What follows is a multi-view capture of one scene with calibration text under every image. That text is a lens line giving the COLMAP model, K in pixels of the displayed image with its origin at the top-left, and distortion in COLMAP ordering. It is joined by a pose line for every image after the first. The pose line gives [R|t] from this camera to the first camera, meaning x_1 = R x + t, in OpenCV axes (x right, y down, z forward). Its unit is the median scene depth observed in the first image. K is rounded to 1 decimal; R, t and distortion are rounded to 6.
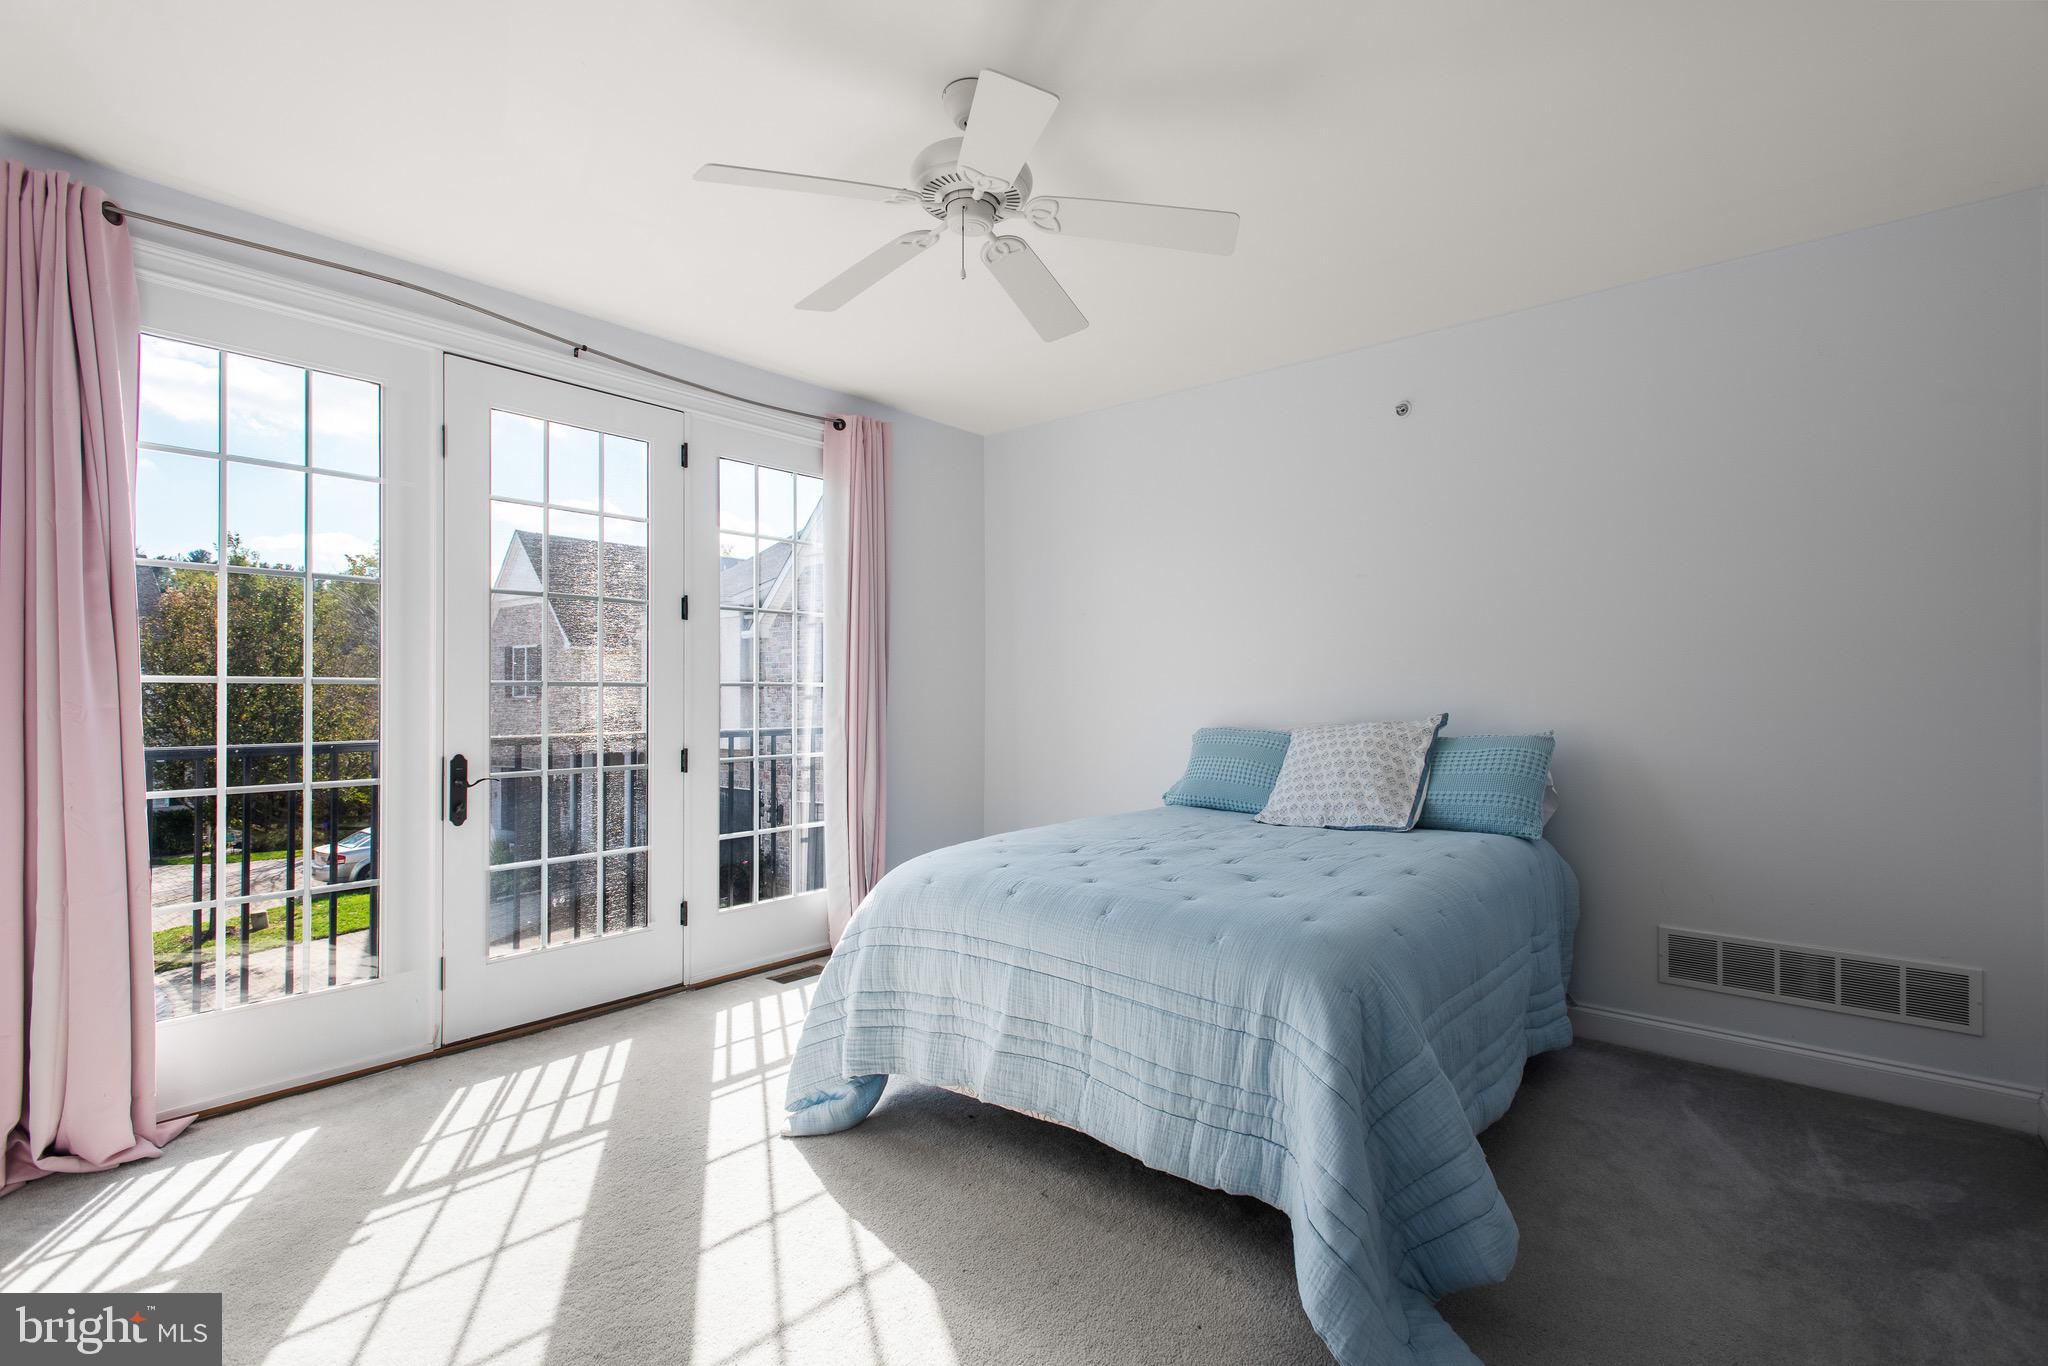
lens RADIAL K [[961.4, 0, 1021.2], [0, 961.4, 688.0], [0, 0, 1]] dist [0.027223, -0.011451]
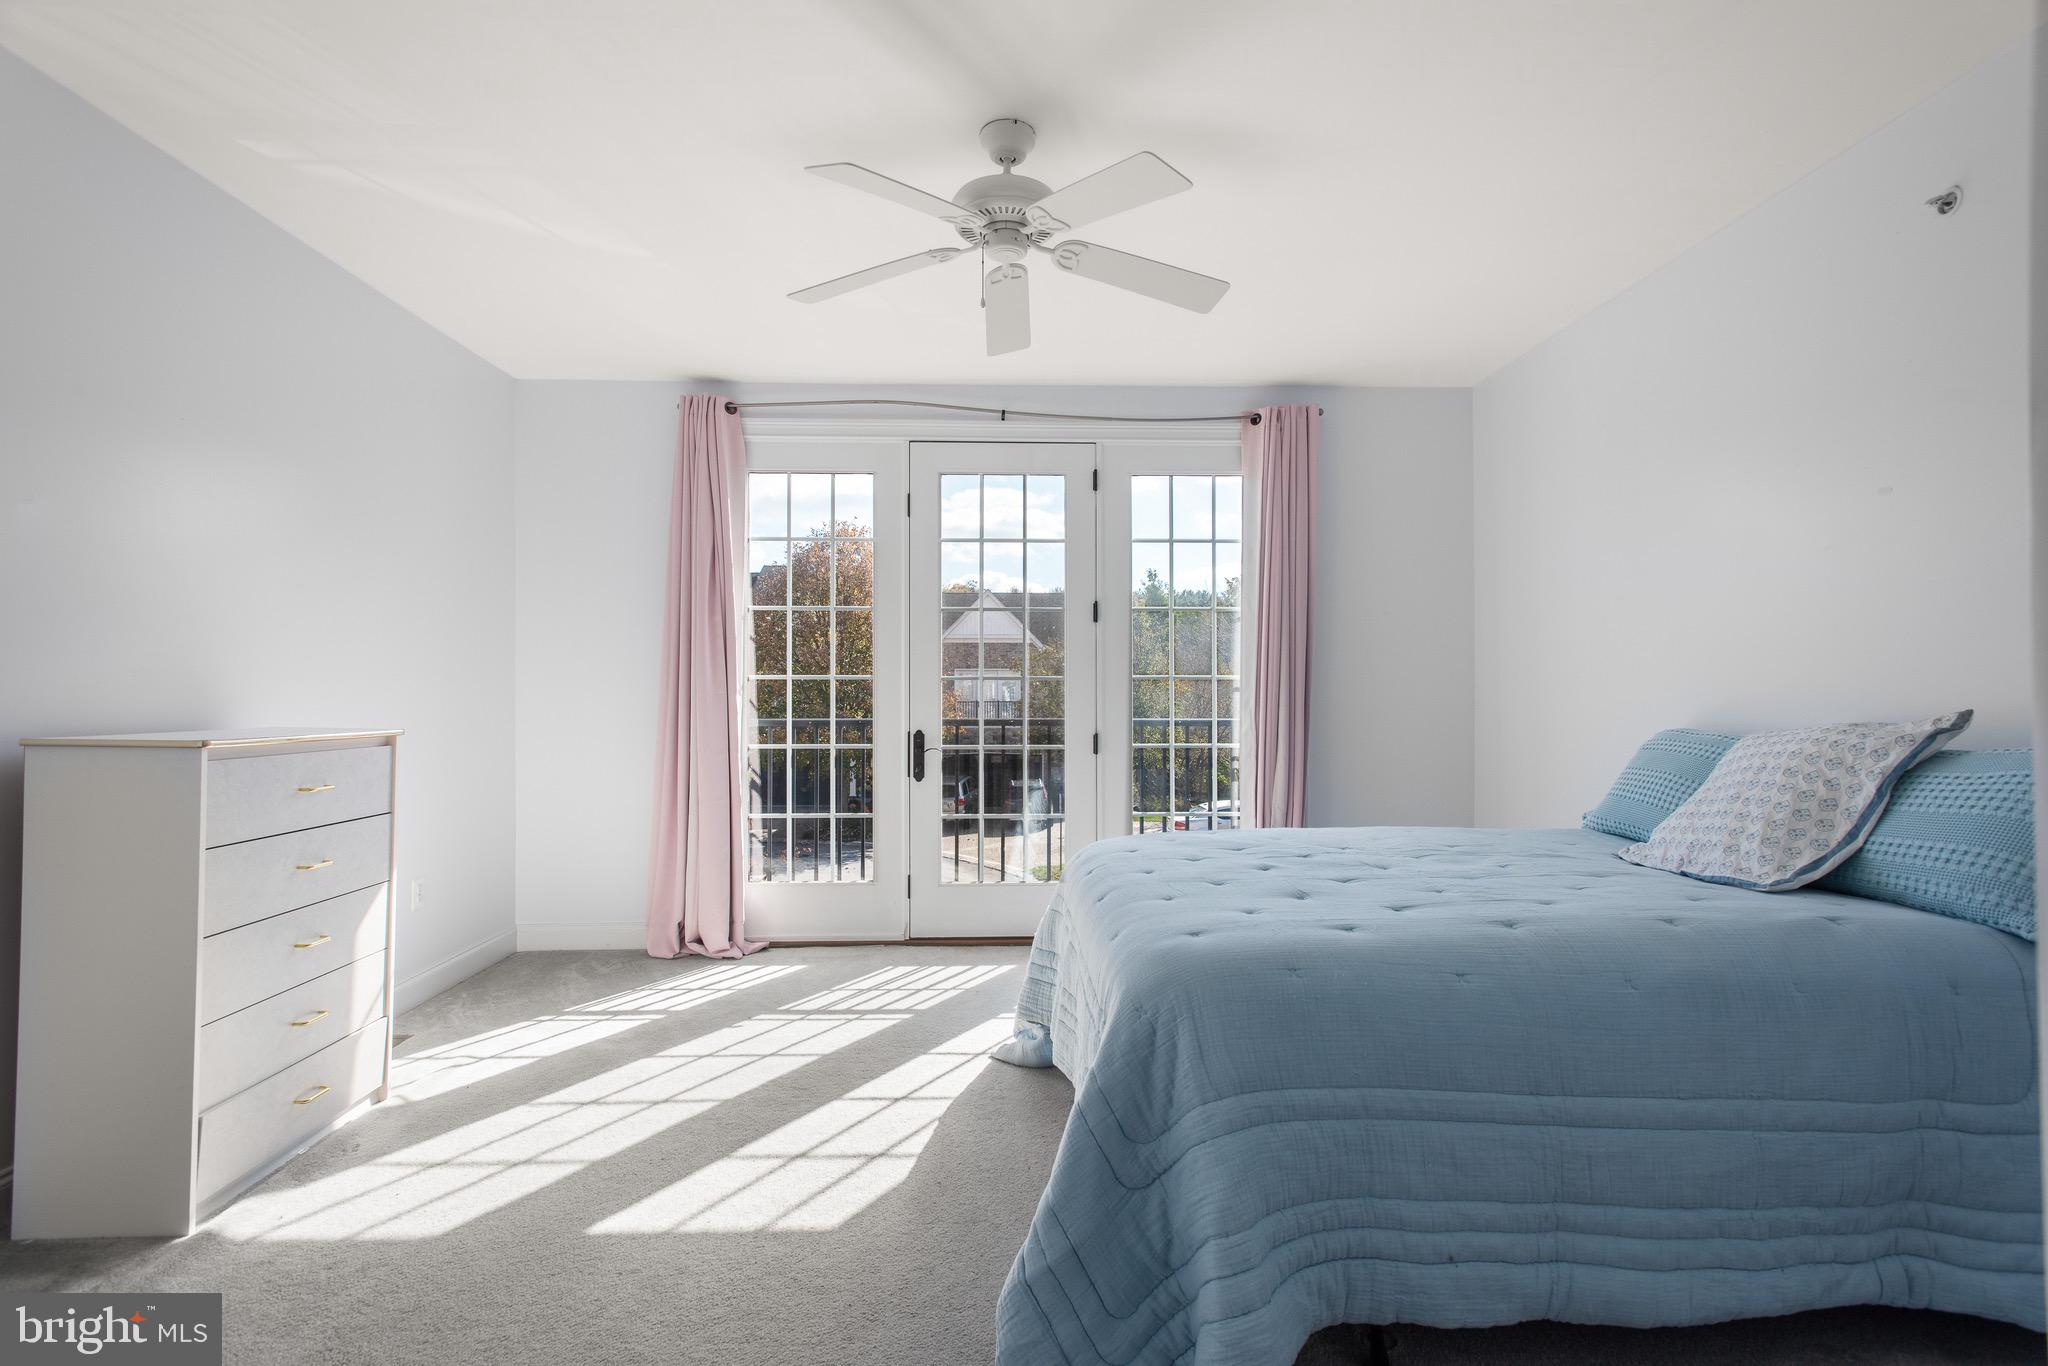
lens RADIAL K [[961.4, 0, 1021.2], [0, 961.4, 688.0], [0, 0, 1]] dist [0.027223, -0.011451]
pose [[0.662598, -0.005288, -0.748956, 0.551703], [0.004252, 0.999986, -0.003300, 0.013719], [0.748963, -0.000998, 0.662611, 0.202450]]
